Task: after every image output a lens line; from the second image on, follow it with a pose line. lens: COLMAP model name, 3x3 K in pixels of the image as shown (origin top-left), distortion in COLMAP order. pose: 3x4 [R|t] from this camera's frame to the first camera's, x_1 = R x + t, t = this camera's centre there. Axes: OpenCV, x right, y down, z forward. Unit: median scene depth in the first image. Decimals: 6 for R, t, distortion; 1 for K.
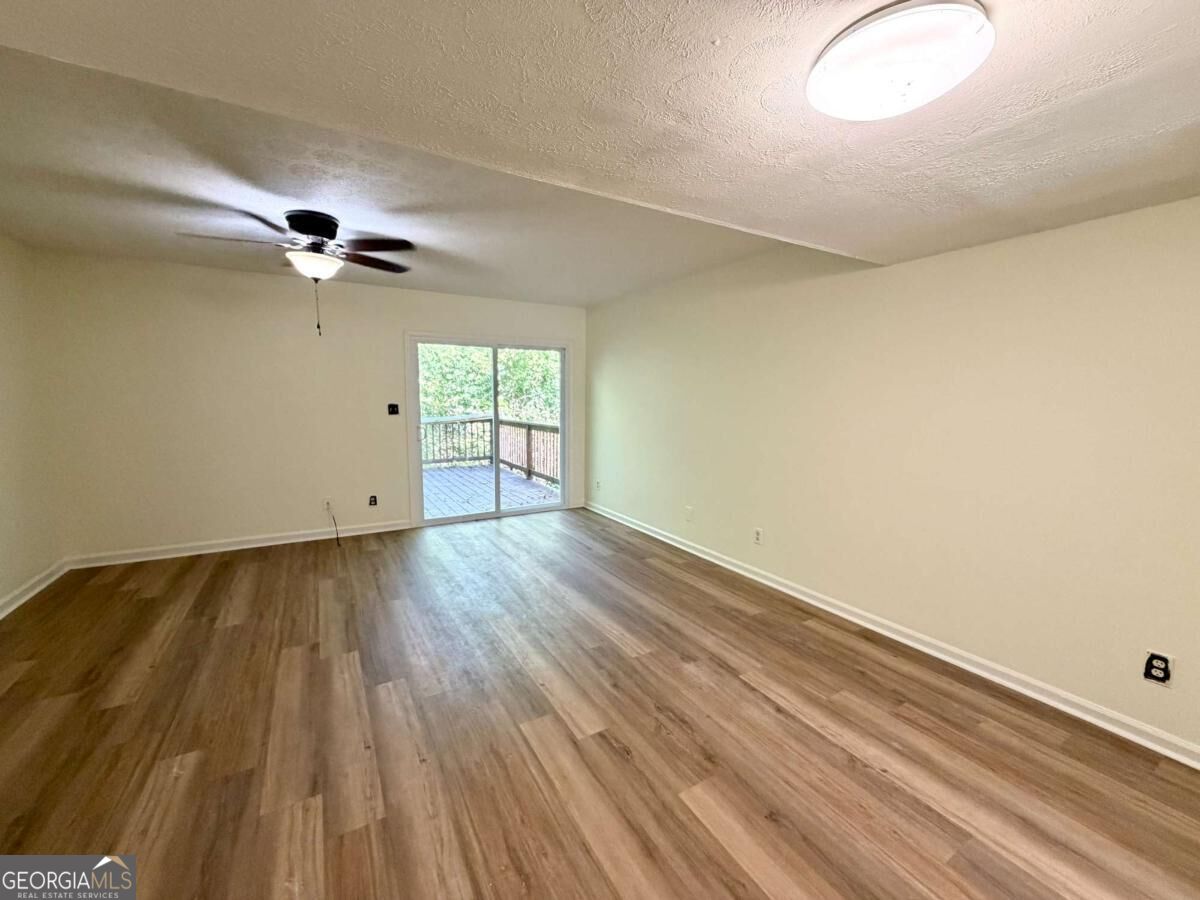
lens RADIAL K [[481.6, 0, 598.5], [0, 481.6, 448.8], [0, 0, 1]] dist [0.001223, 0.000329]
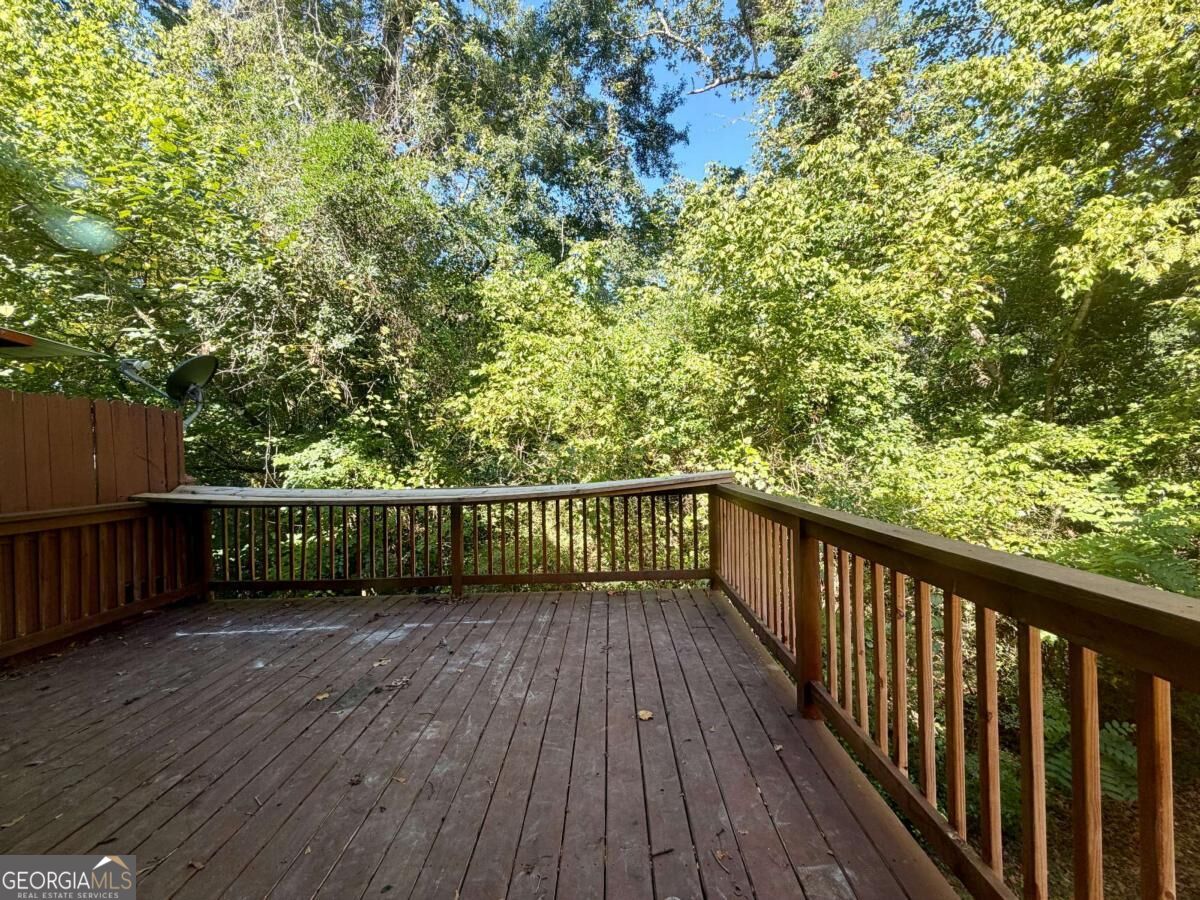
lens RADIAL K [[476.6, 0, 600.0], [0, 476.6, 450.0], [0, 0, 1]] dist [-0.001077, -0.000101]
pose [[0.853878, -0.026330, -0.519806, -0.072385], [-0.030752, 0.994422, -0.100887, -0.038724], [0.519563, 0.102130, 0.848306, 0.501585]]
